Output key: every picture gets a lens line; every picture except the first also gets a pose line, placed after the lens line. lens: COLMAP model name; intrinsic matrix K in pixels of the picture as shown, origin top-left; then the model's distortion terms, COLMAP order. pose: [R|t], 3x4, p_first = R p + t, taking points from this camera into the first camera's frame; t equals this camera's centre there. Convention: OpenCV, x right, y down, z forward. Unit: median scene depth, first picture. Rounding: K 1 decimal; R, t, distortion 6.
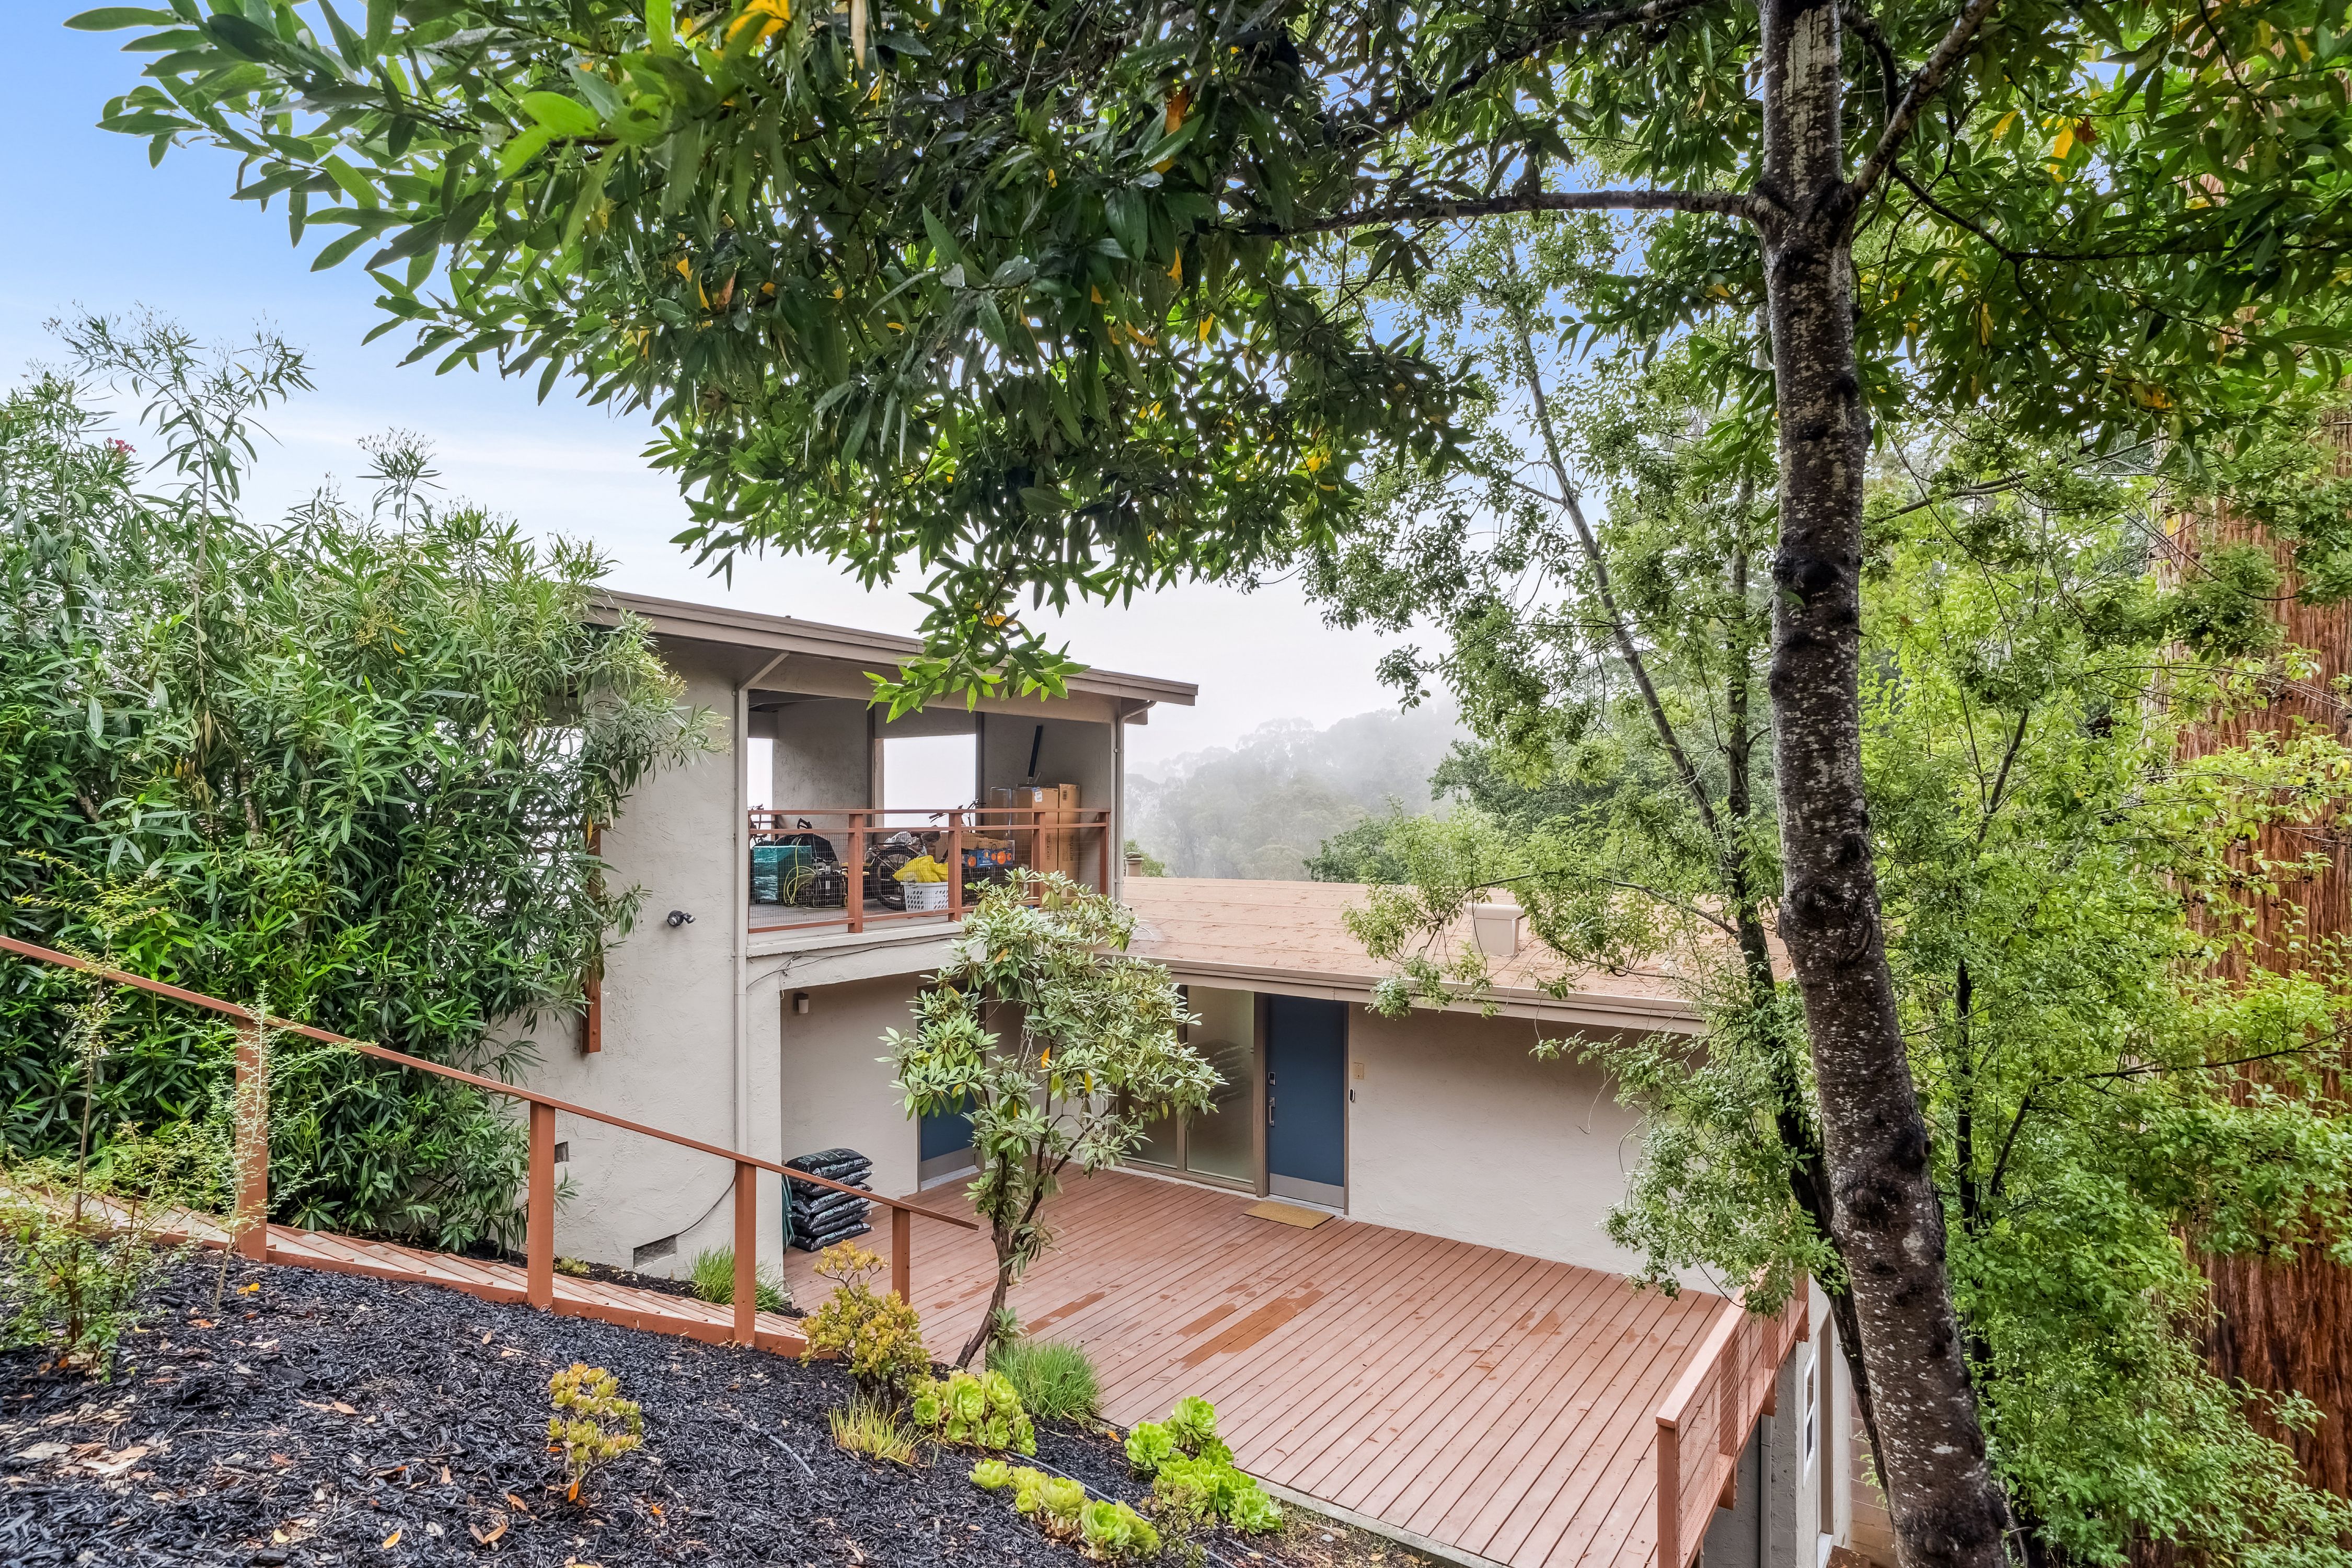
lens RADIAL K [[1226.7, 0, 1178.3], [0, 1226.7, 813.2], [0, 0, 1]] dist [-0.000625, -0.000059]
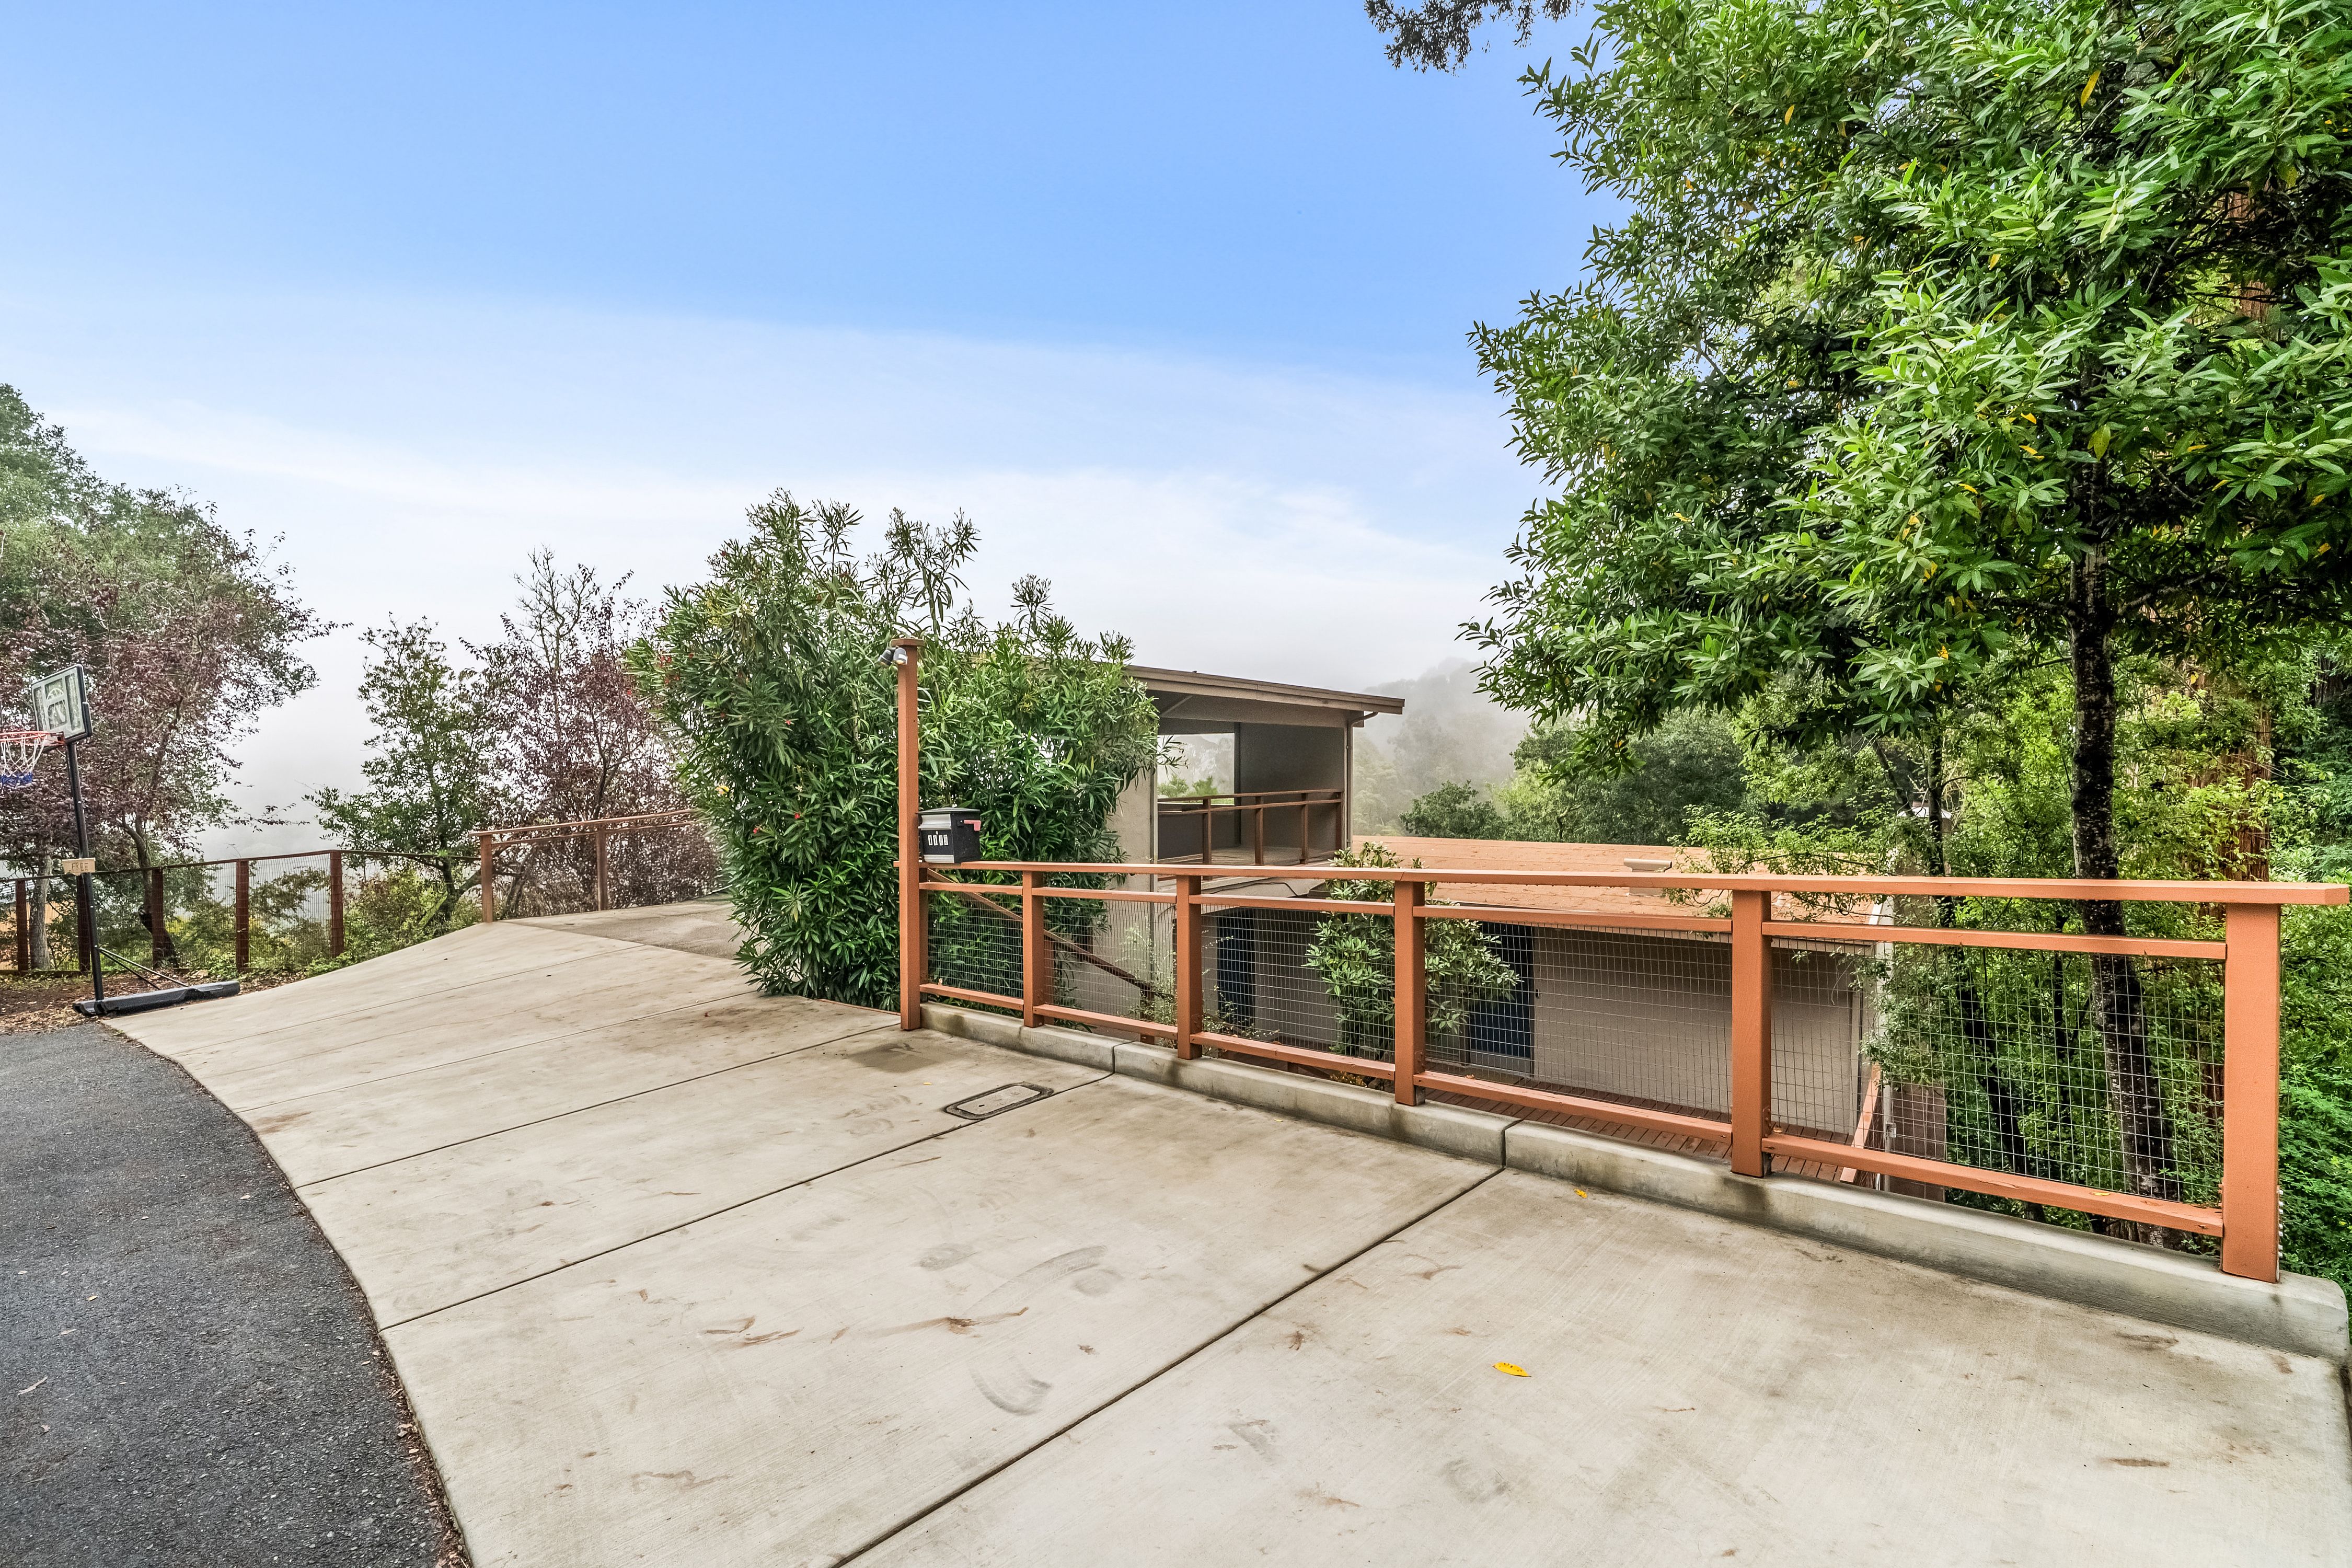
lens RADIAL K [[1069.1, 0, 1176.0], [0, 1069.1, 784.0], [0, 0, 1]] dist [0.001229, 0.000029]
pose [[0.999895, -0.006711, -0.012850, -0.301036], [0.006956, 0.999792, 0.019155, -0.045203], [0.012719, -0.019242, 0.999734, -0.276160]]
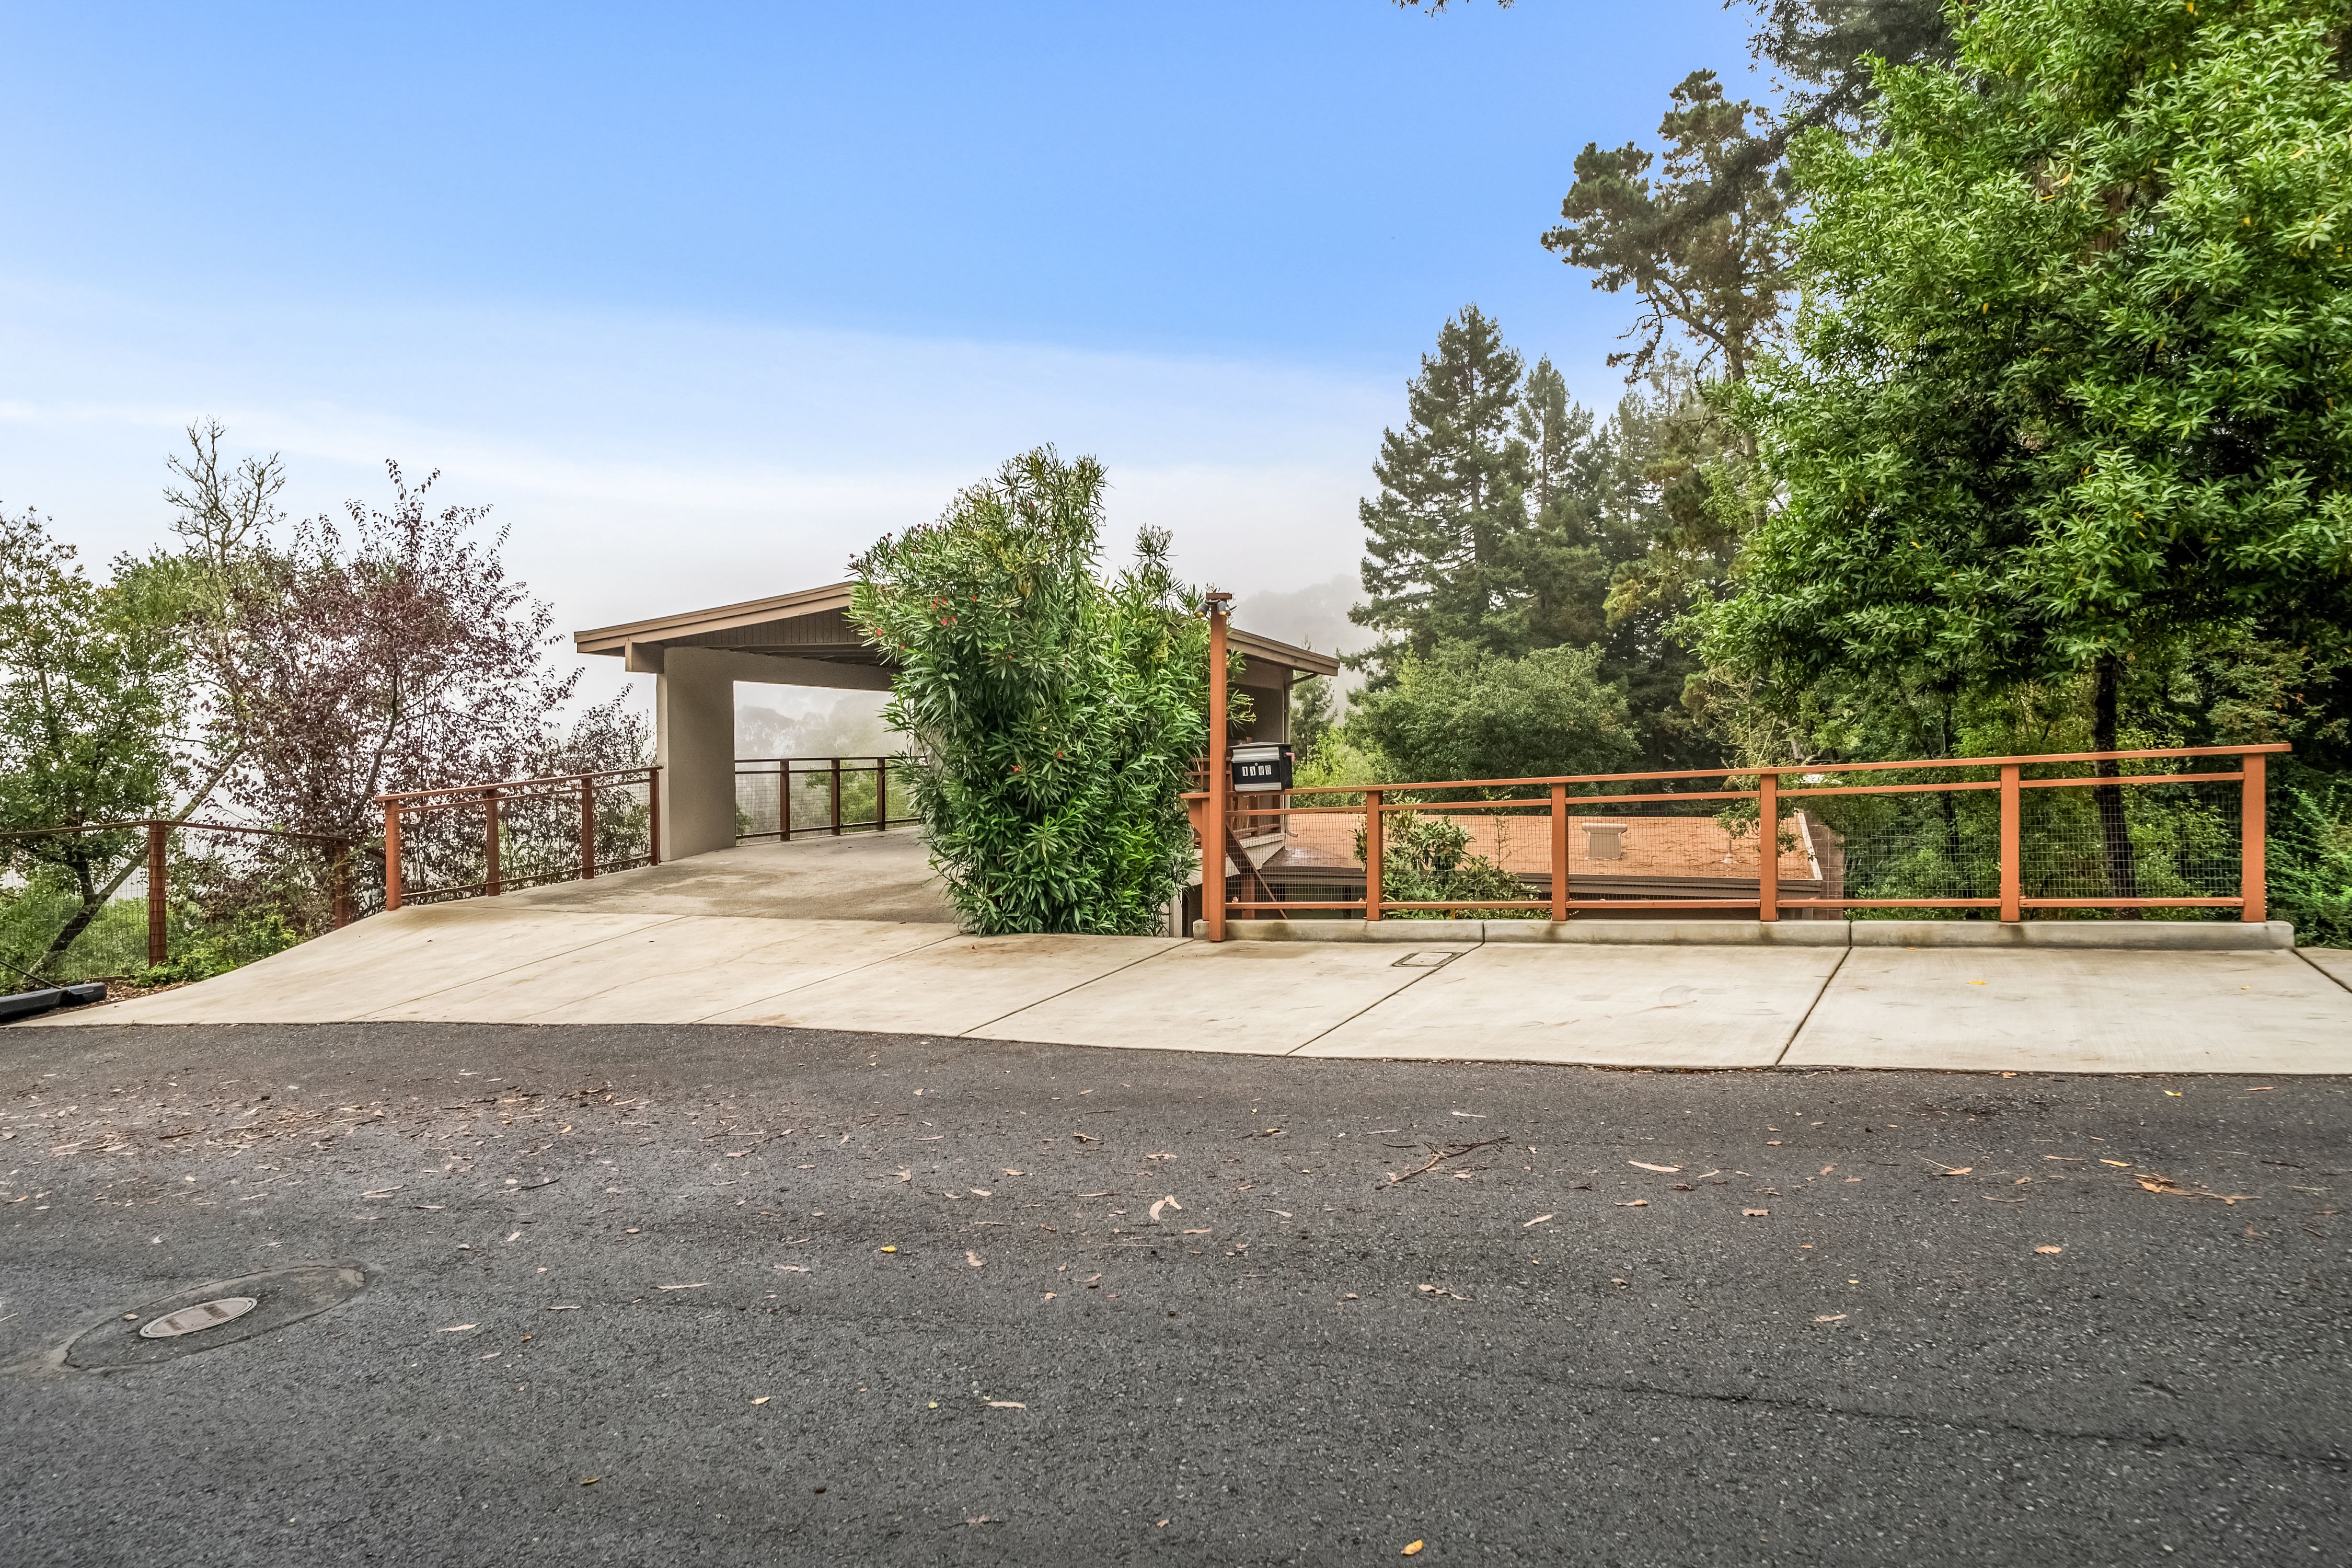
lens RADIAL K [[1500.3, 0, 1174.7], [0, 1500.3, 766.5], [0, 0, 1]] dist [-0.001476, 0.033224]
pose [[0.951938, -0.003854, 0.306268, -0.846625], [0.000796, 0.999949, 0.010109, -0.011849], [-0.306291, -0.009380, 0.951892, -0.611959]]
